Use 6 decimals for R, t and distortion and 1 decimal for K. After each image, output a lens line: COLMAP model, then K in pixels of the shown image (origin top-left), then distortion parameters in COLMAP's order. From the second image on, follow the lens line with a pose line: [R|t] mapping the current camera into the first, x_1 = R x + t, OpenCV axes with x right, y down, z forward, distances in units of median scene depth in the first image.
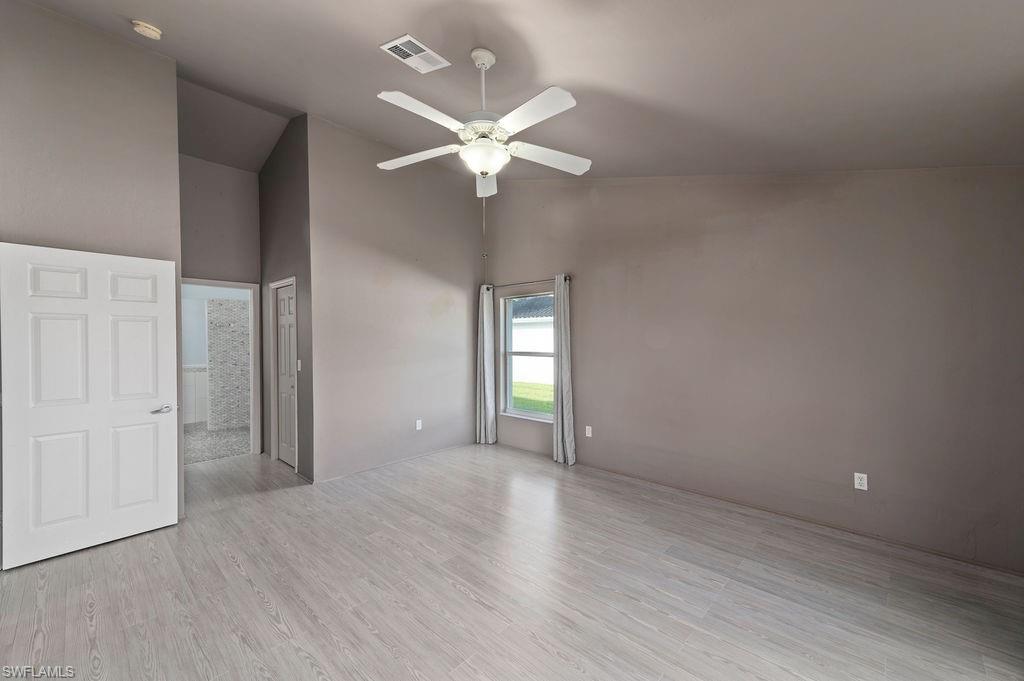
lens RADIAL K [[401.3, 0, 512.4], [0, 401.3, 343.8], [0, 0, 1]] dist [0.018907, -0.000211]
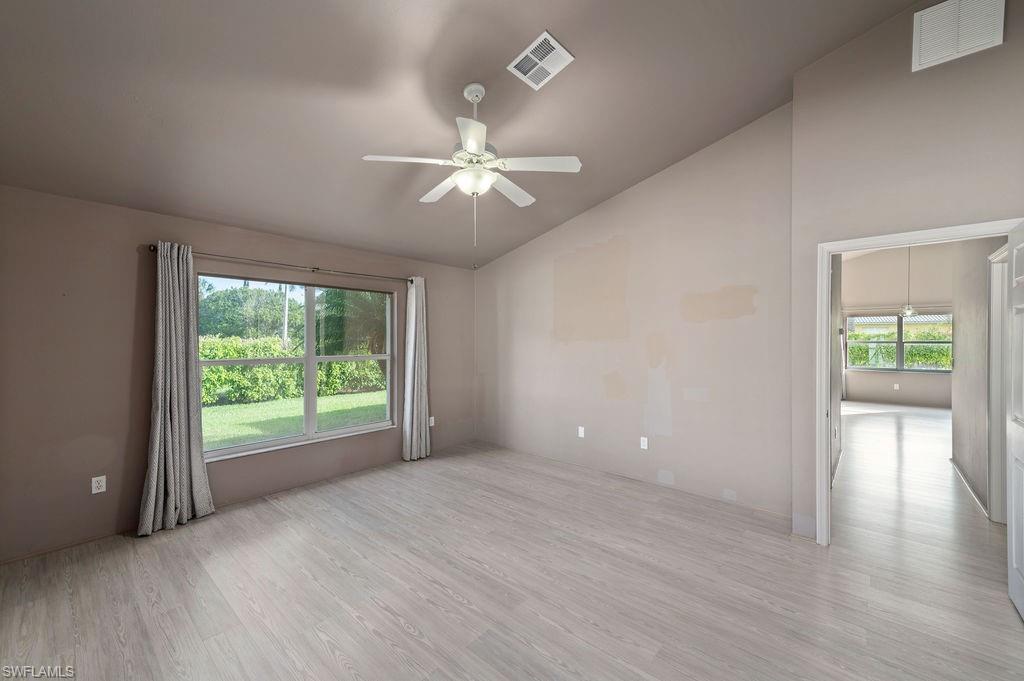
lens RADIAL K [[406.1, 0, 509.0], [0, 406.1, 340.3], [0, 0, 1]] dist [0.022061, 0.000028]
pose [[-0.999729, 0.002872, -0.023090, -0.107657], [0.002567, 0.999909, 0.013220, -0.020440], [0.023126, 0.013157, -0.999646, 1.677771]]
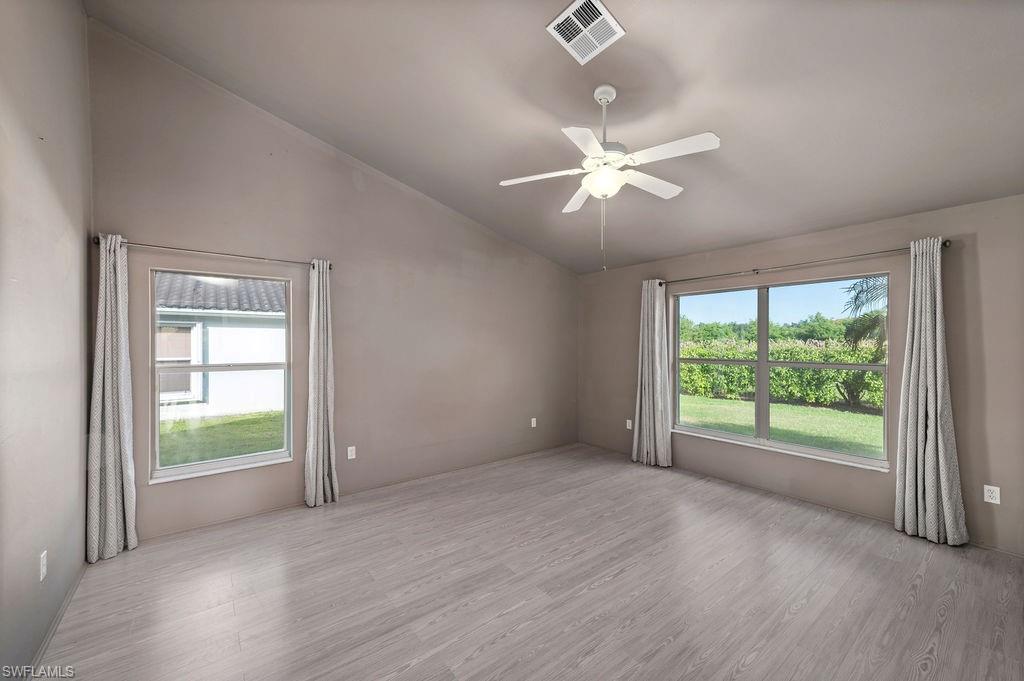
lens RADIAL K [[396.6, 0, 514.1], [0, 396.6, 345.5], [0, 0, 1]] dist [0.019143, -0.000150]
pose [[0.154532, 0.000372, 0.987988, -0.943178], [0.011803, 0.999928, -0.002223, -0.004325], [-0.987917, 0.012005, 0.154516, 0.842502]]
